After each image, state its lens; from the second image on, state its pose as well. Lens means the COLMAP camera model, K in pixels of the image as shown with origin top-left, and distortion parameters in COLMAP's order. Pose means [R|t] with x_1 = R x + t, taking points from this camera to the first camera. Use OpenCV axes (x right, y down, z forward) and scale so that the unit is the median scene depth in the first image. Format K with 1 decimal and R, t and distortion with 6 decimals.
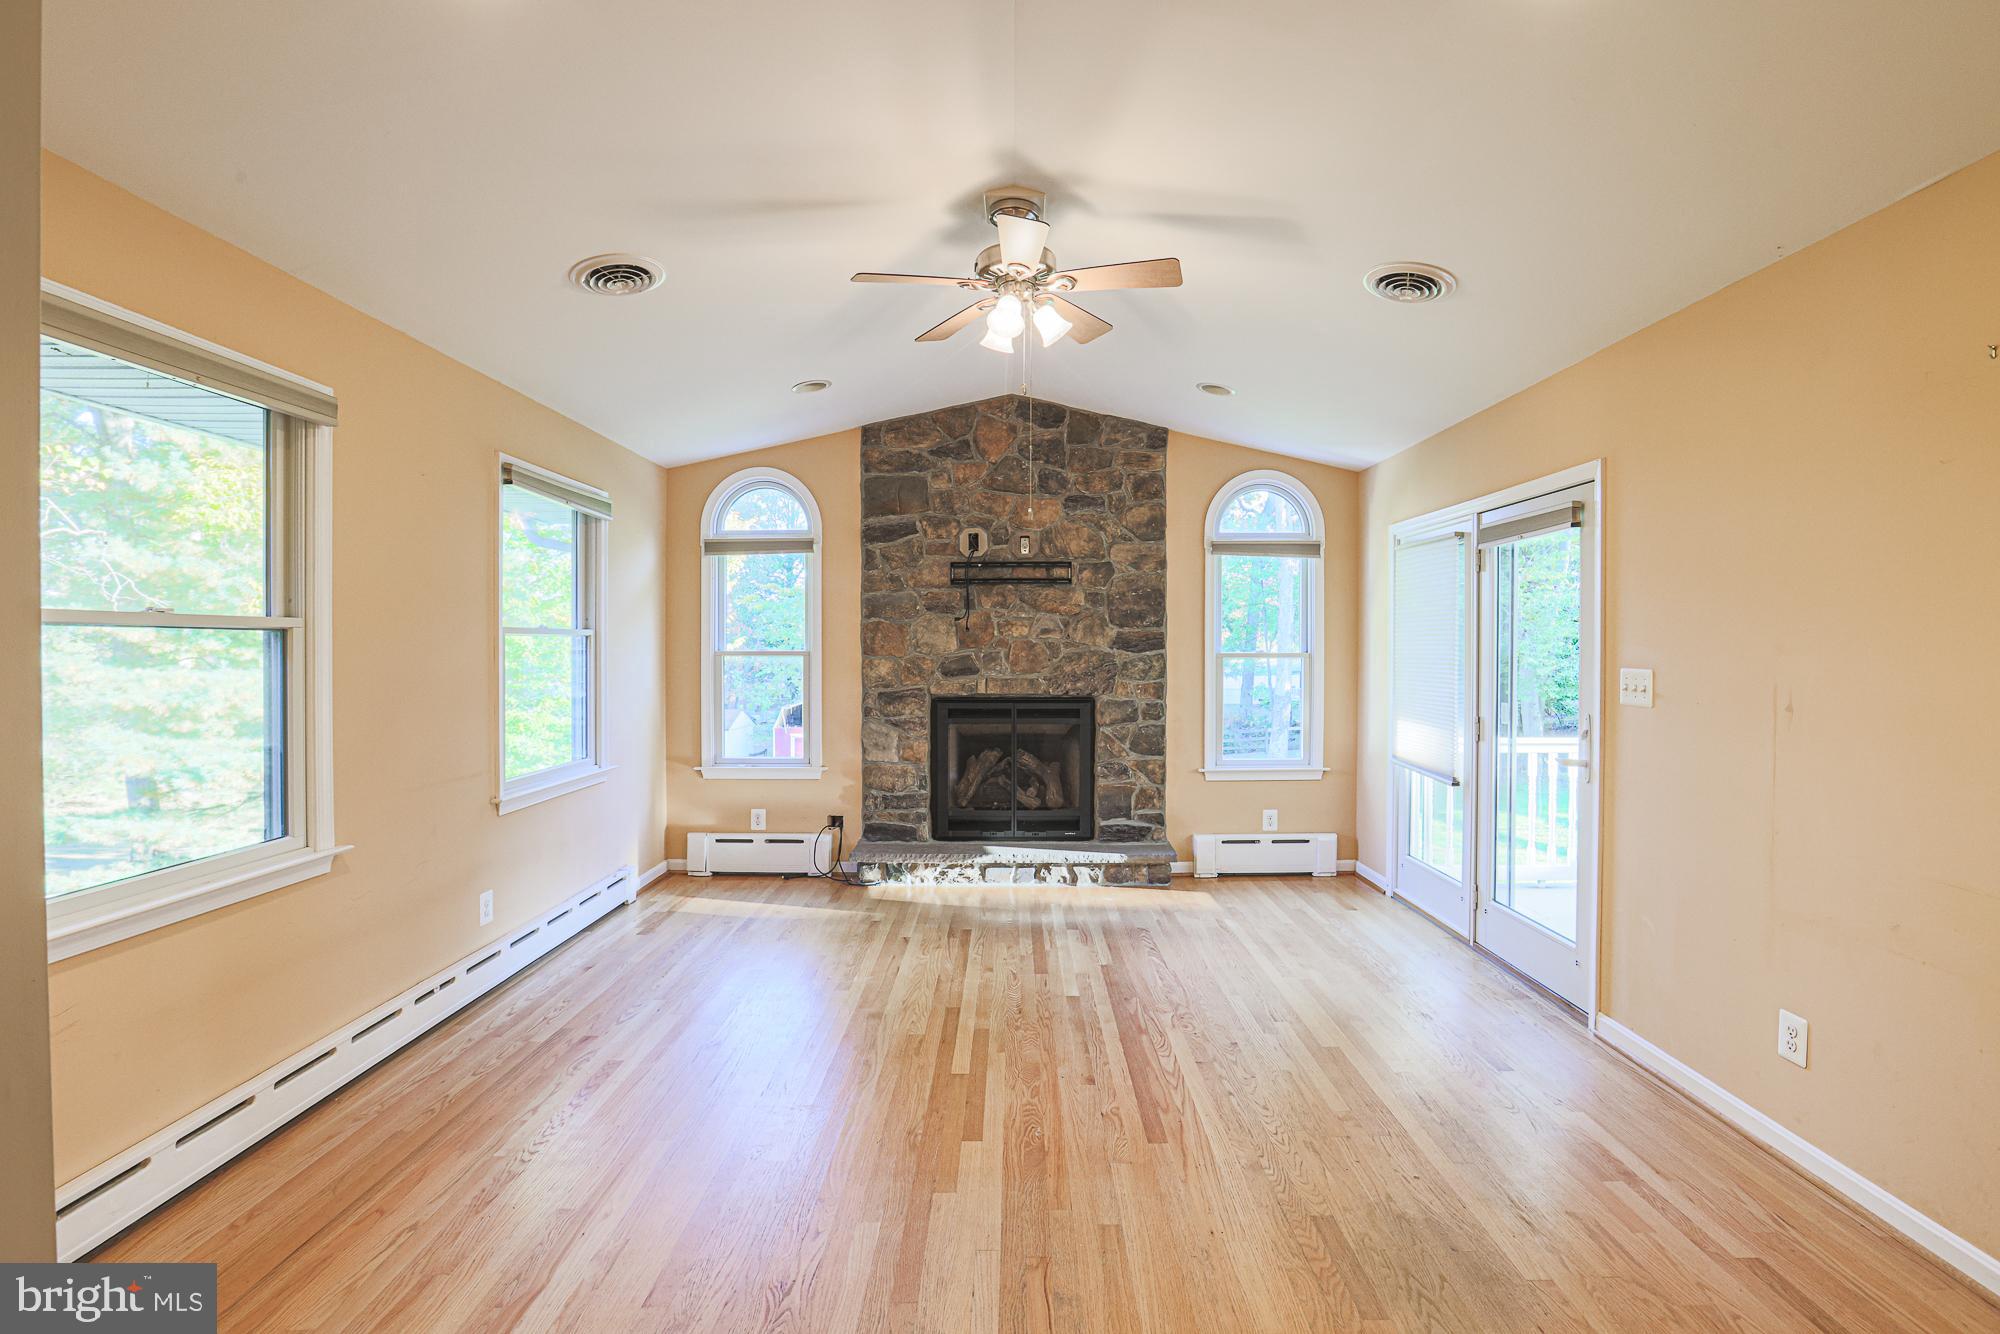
lens RADIAL K [[938.5, 0, 1015.2], [0, 938.5, 658.5], [0, 0, 1]] dist [-0.067396, 0.032517]
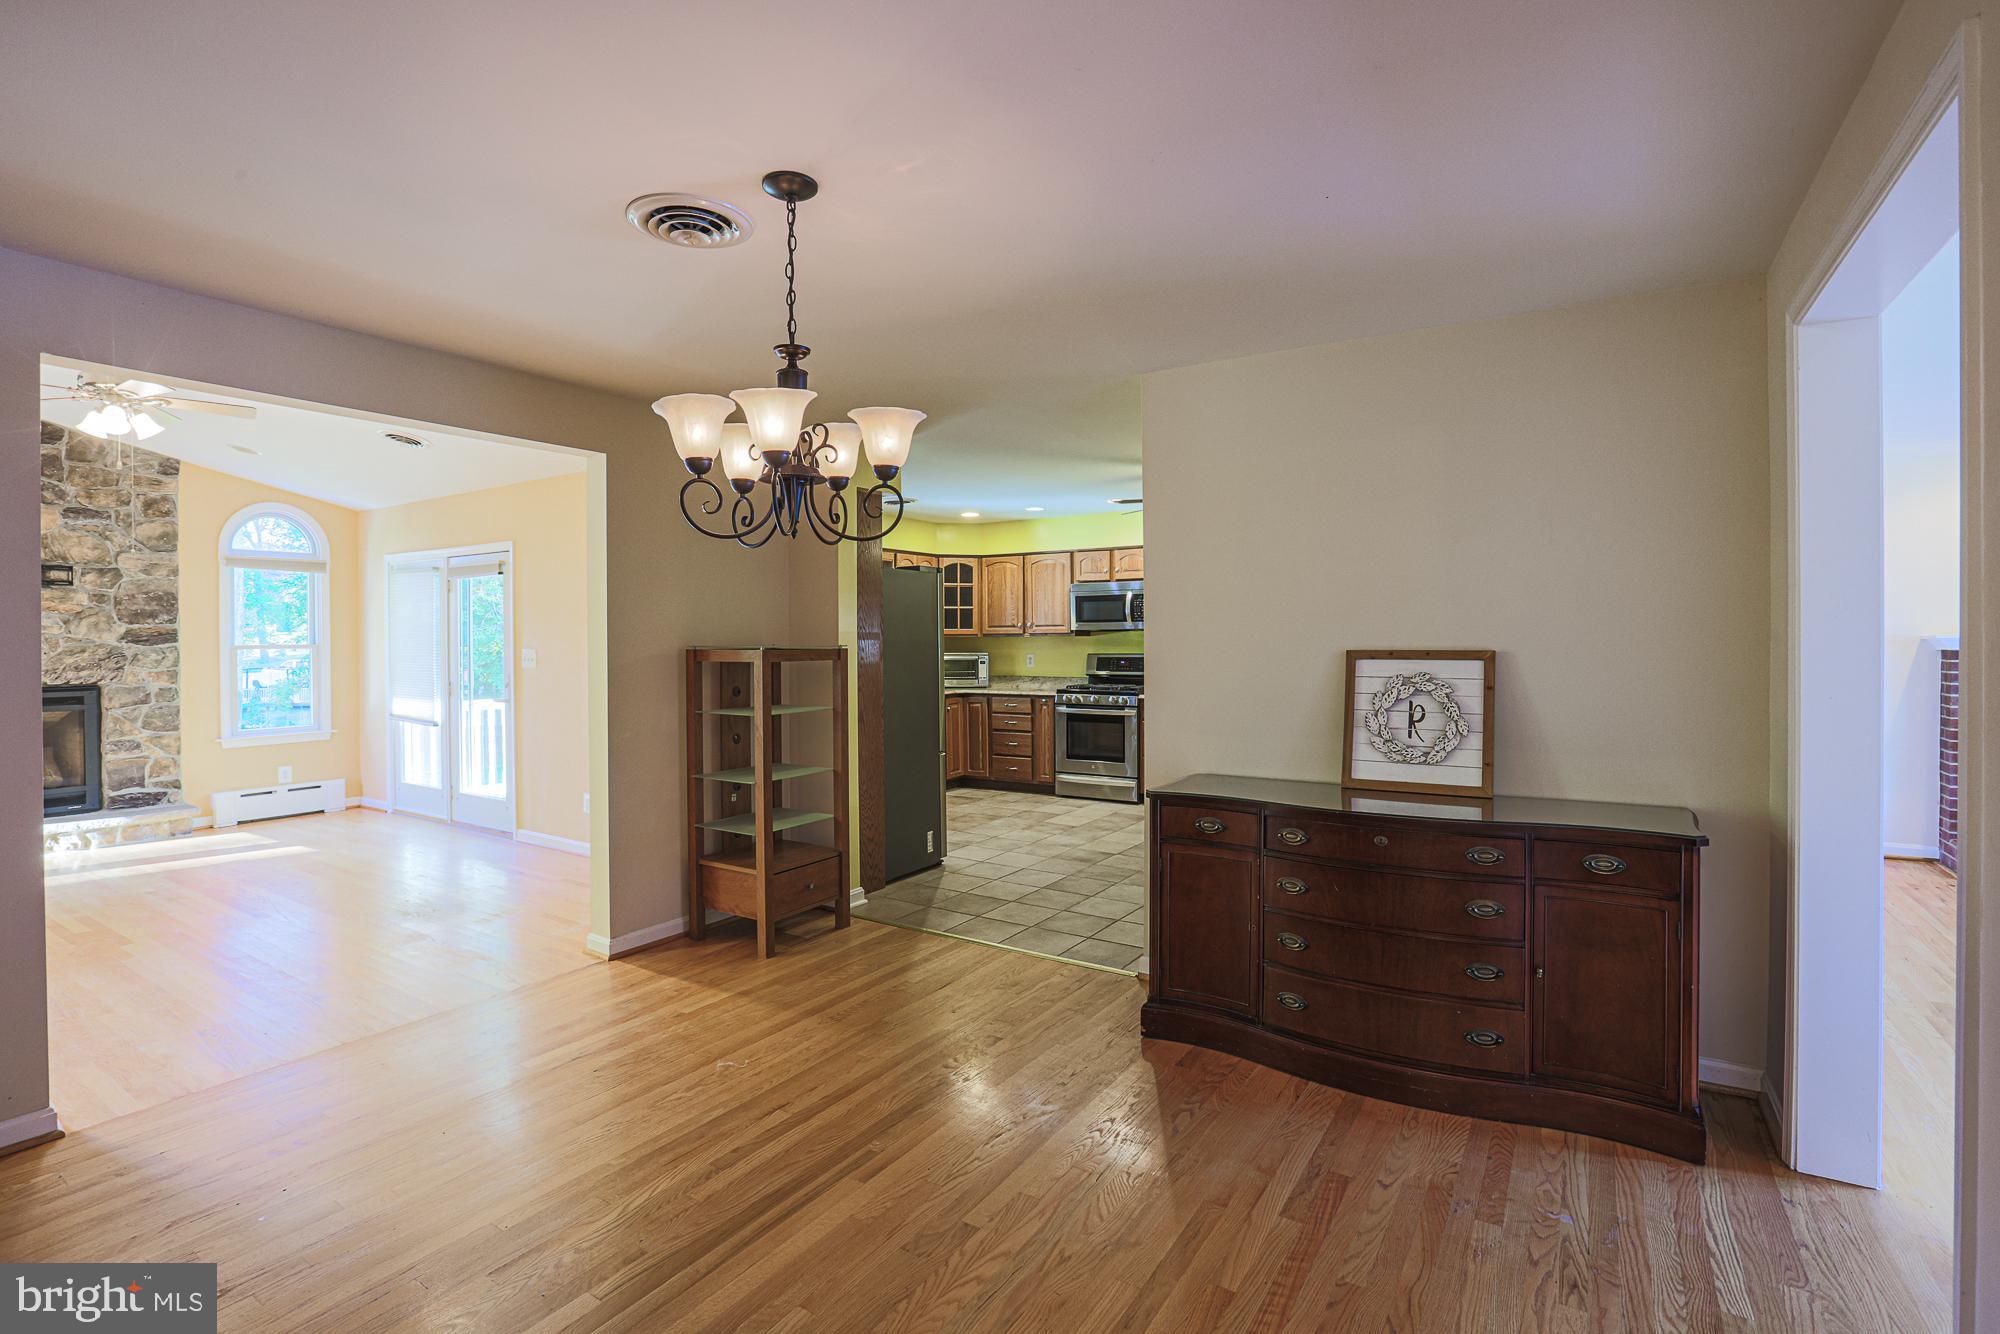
lens RADIAL K [[921.6, 0, 1001.7], [0, 921.6, 643.7], [0, 0, 1]] dist [-0.017803, 0.000021]
pose [[0.551081, -0.011272, 0.834376, -0.232137], [0.016272, 0.999864, 0.002760, 0.005713], [-0.834293, 0.012055, 0.551189, -0.530178]]
